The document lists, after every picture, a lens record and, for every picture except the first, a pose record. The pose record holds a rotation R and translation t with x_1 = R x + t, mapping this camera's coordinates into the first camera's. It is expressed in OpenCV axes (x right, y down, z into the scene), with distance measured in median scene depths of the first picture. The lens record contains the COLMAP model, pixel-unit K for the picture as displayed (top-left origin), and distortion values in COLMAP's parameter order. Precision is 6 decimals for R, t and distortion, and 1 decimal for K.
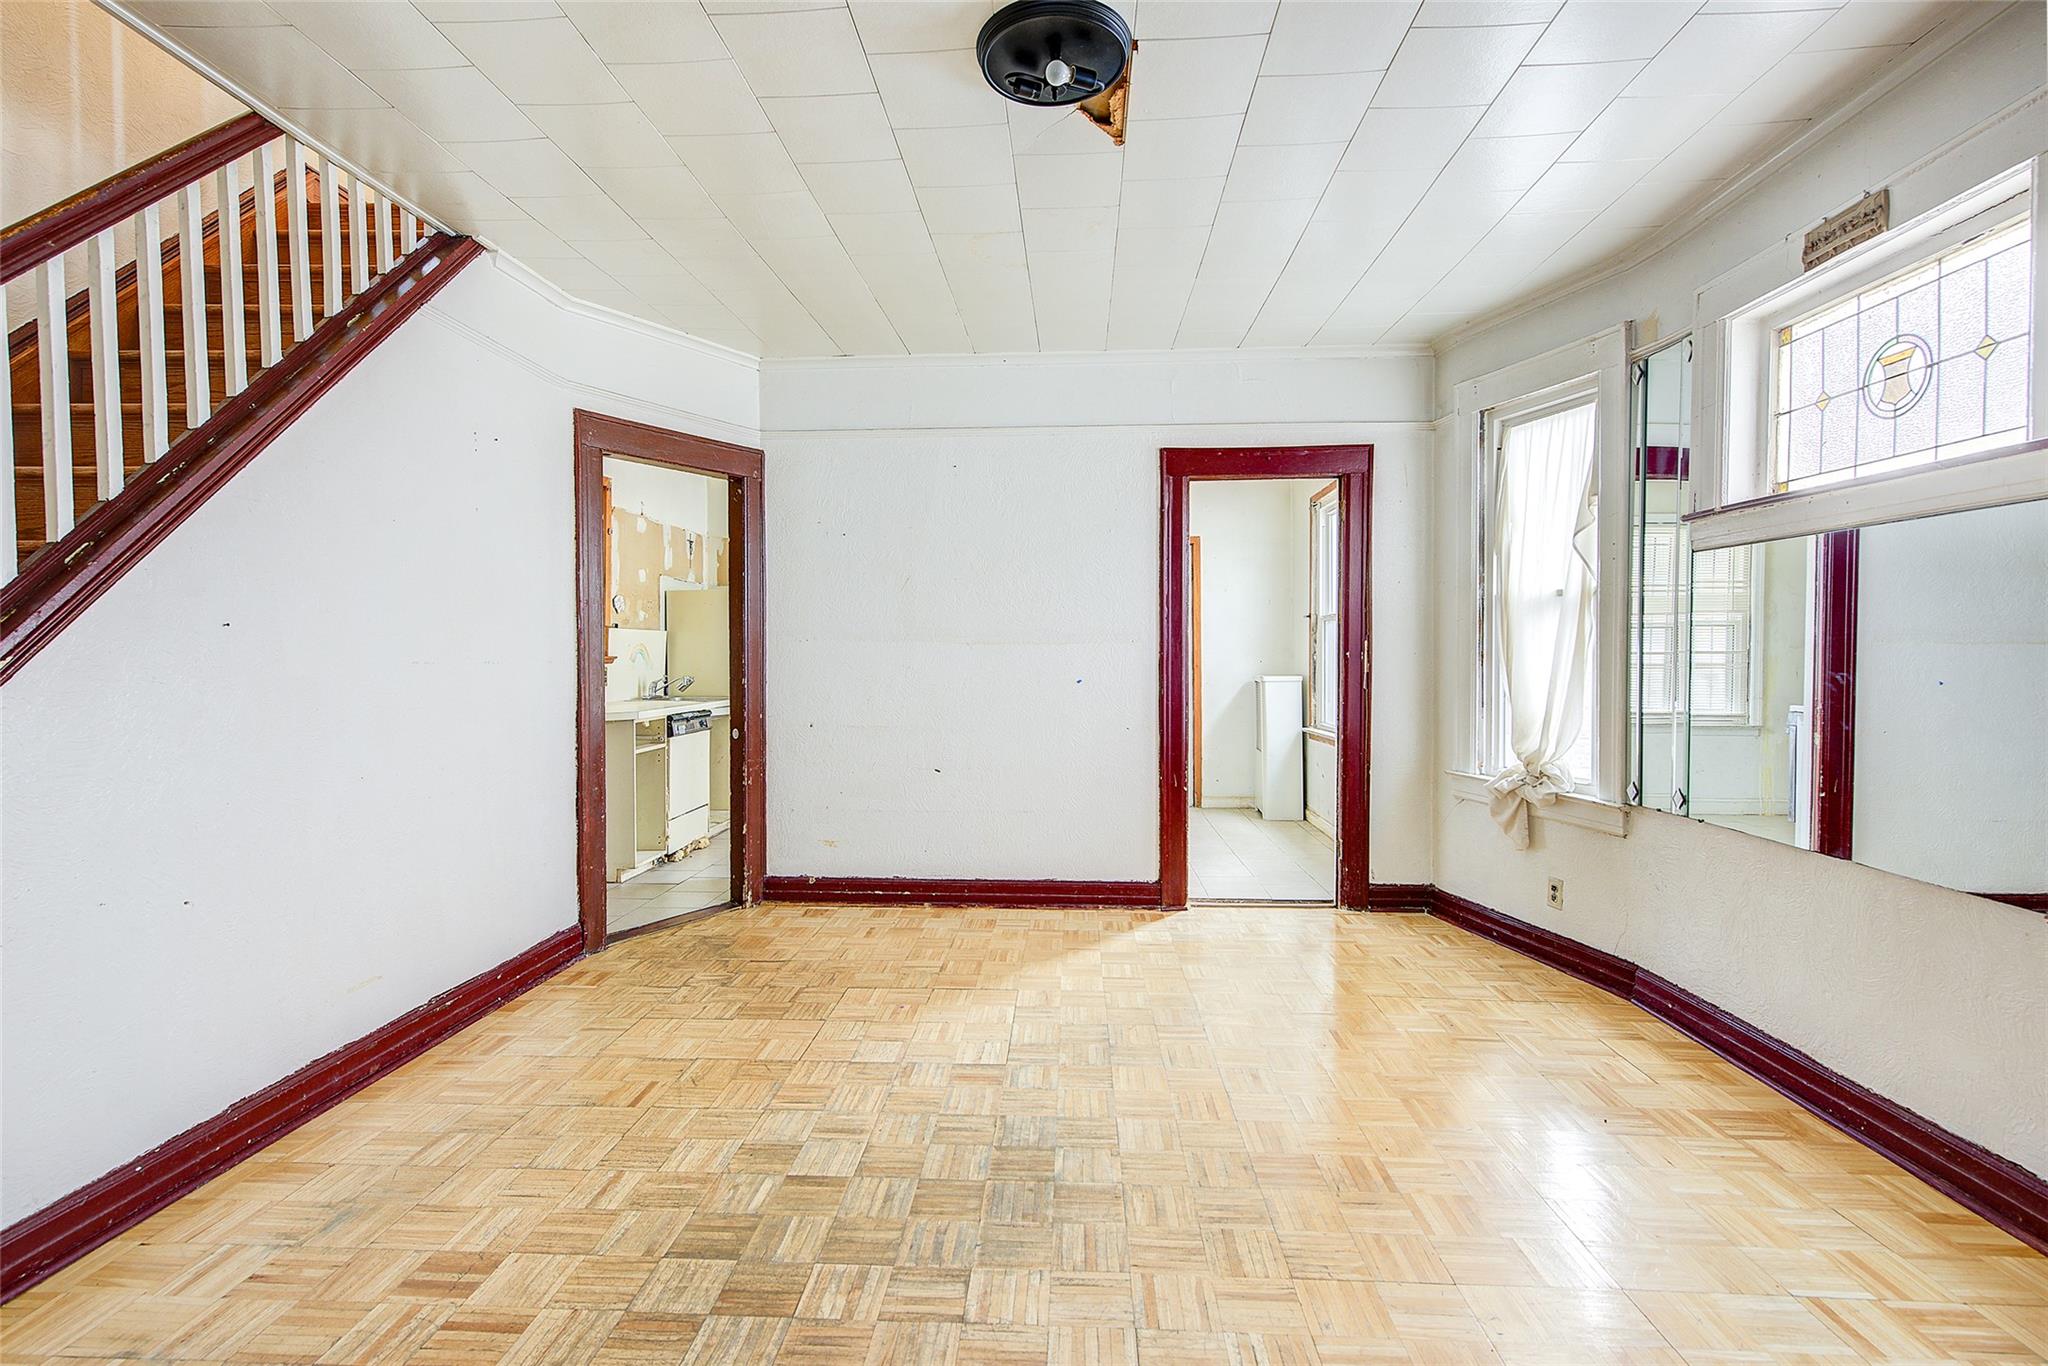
lens RADIAL K [[954.5, 0, 1025.6], [0, 954.5, 674.9], [0, 0, 1]] dist [0.007999, -0.002171]
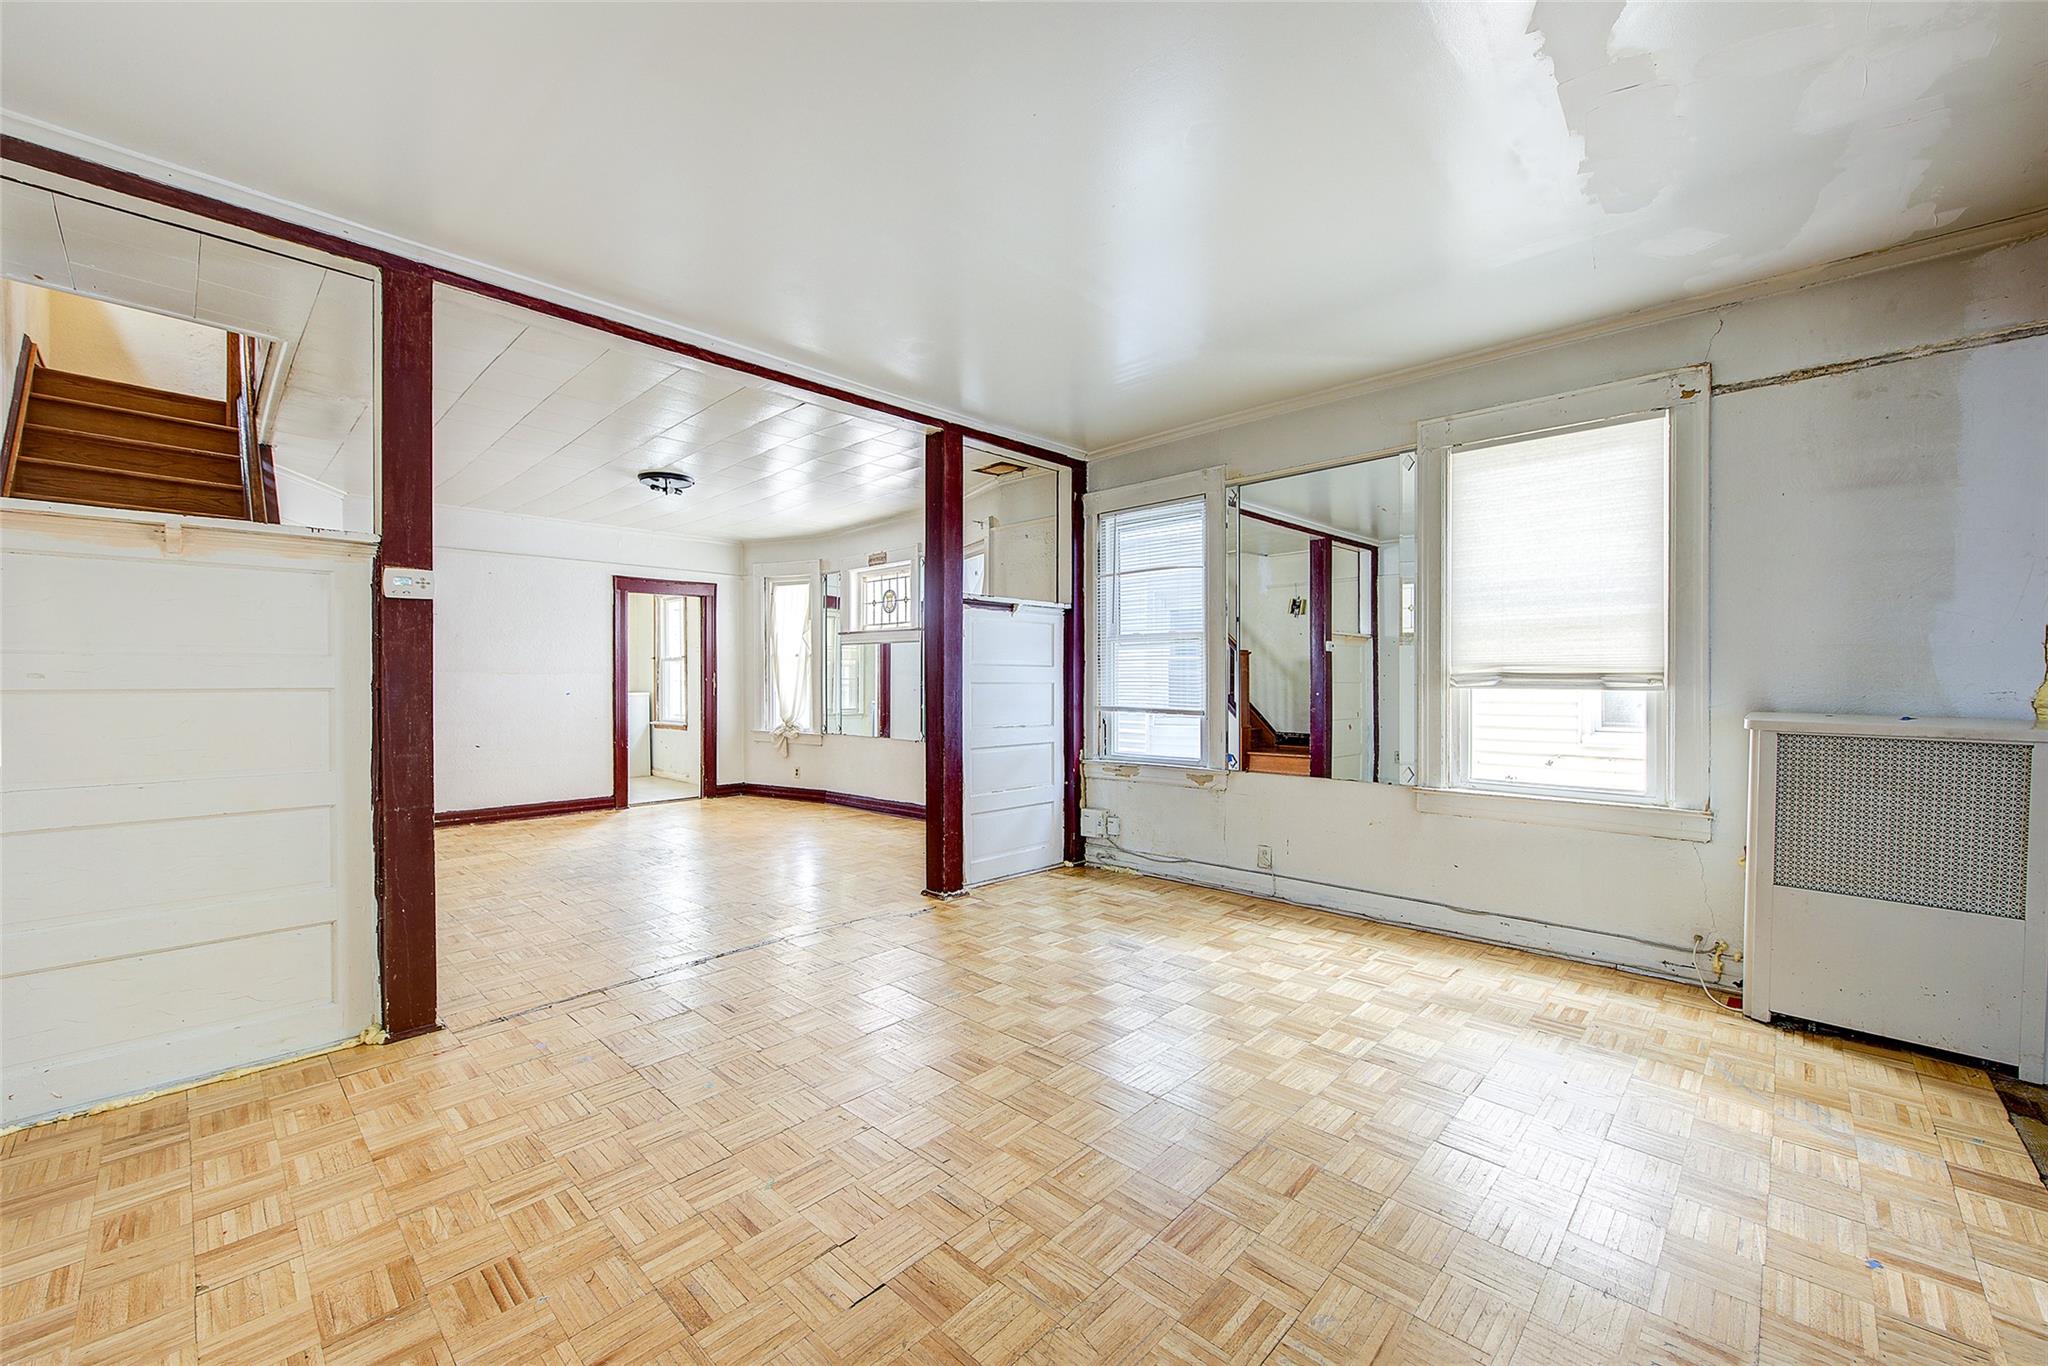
lens RADIAL K [[812.9, 0, 1035.7], [0, 812.9, 683.0], [0, 0, 1]] dist [0.002424, -0.002588]
pose [[0.652040, -0.002547, 0.758180, -0.682104], [0.017782, 0.999771, -0.011934, 0.026115], [-0.757976, 0.021263, 0.651936, -0.910029]]
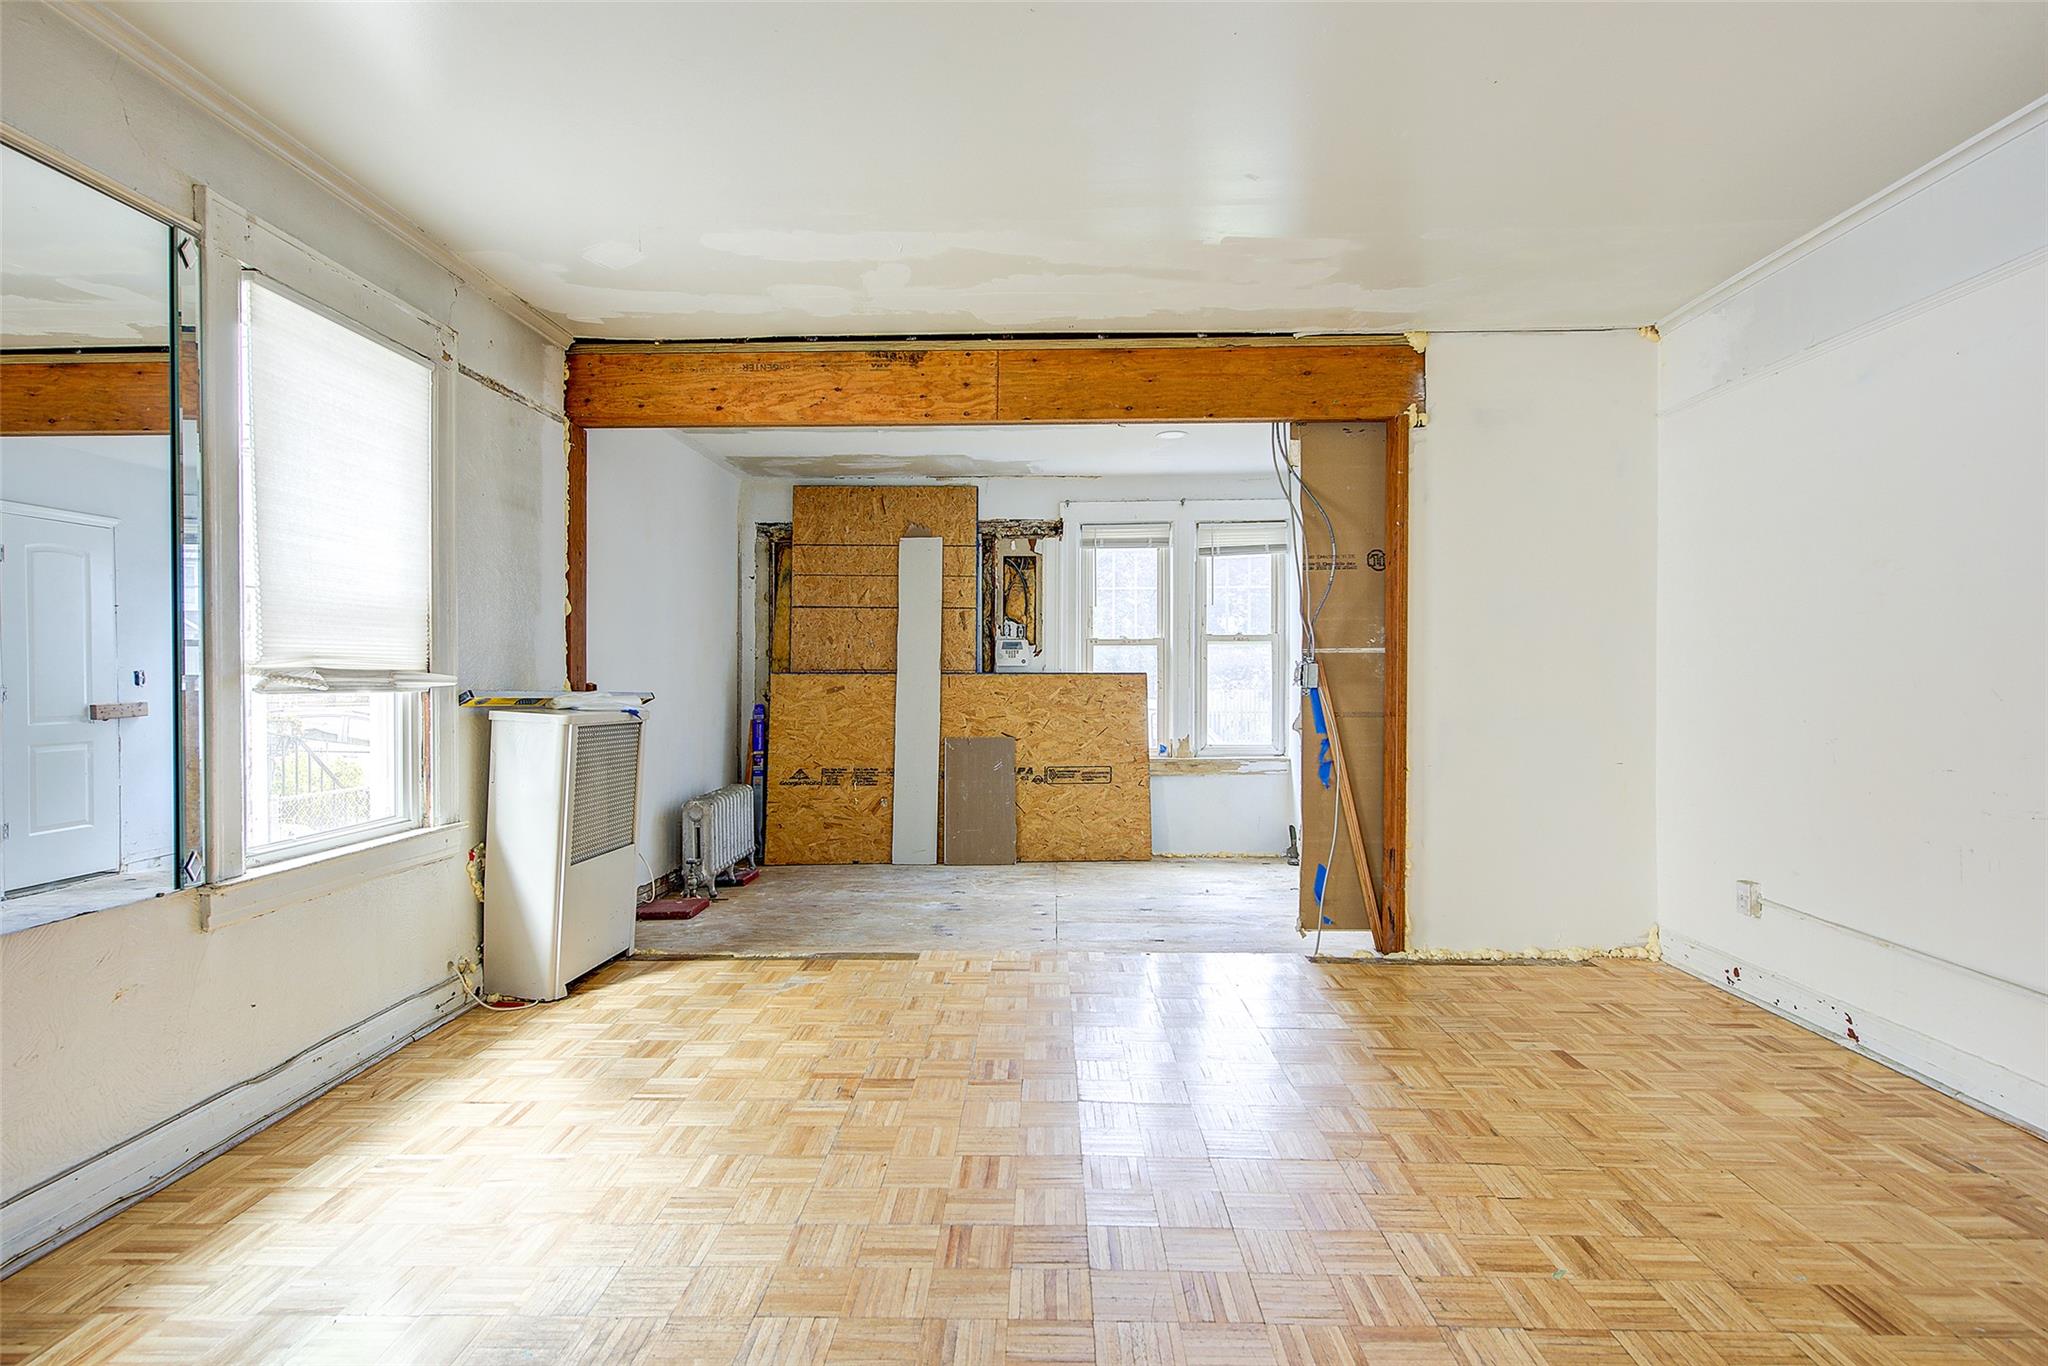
lens RADIAL K [[1012.3, 0, 1027.5], [0, 1012.3, 679.7], [0, 0, 1]] dist [-0.001880, -0.001188]
pose [[-0.999645, 0.003106, -0.026478, -0.112134], [0.002300, 0.999534, 0.030423, -0.000392], [0.026561, 0.030351, -0.999186, 0.070248]]
